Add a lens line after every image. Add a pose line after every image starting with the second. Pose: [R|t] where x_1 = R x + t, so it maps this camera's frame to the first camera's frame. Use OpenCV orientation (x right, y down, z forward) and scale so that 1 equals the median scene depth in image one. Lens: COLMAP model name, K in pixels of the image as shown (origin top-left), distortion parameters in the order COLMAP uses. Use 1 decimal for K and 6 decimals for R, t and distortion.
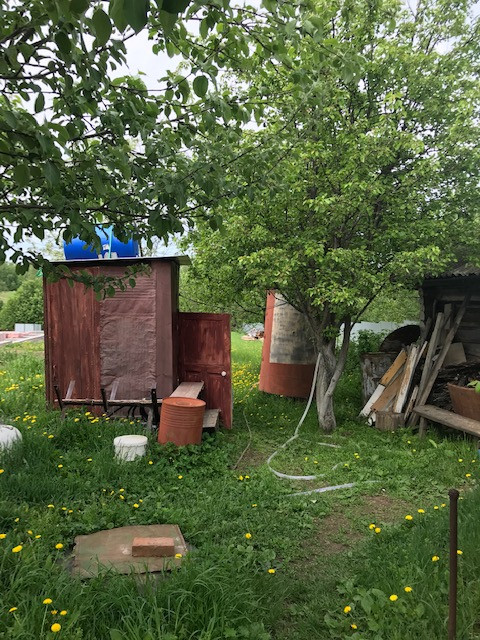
lens RADIAL K [[523.0, 0, 237.9], [0, 523.0, 318.4], [0, 0, 1]] dist [0.016766, -0.000818]
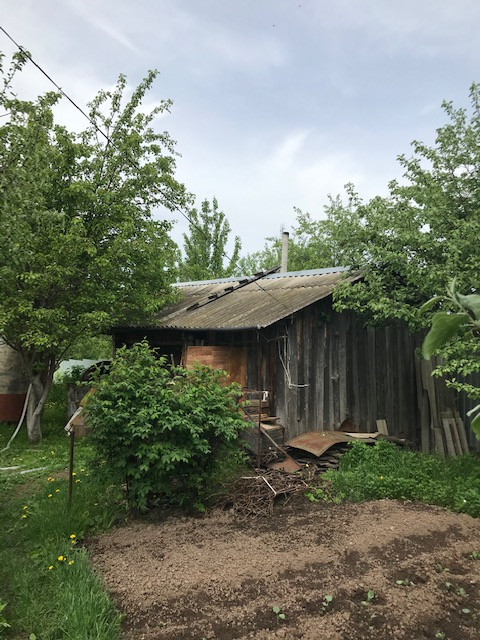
lens RADIAL K [[523.0, 0, 237.9], [0, 523.0, 318.4], [0, 0, 1]] dist [0.016766, -0.000818]
pose [[0.877517, 0.040436, 0.477838, -0.021572], [-0.005520, 0.997224, -0.074252, 0.000839], [-0.479514, 0.062519, 0.875304, -0.415779]]
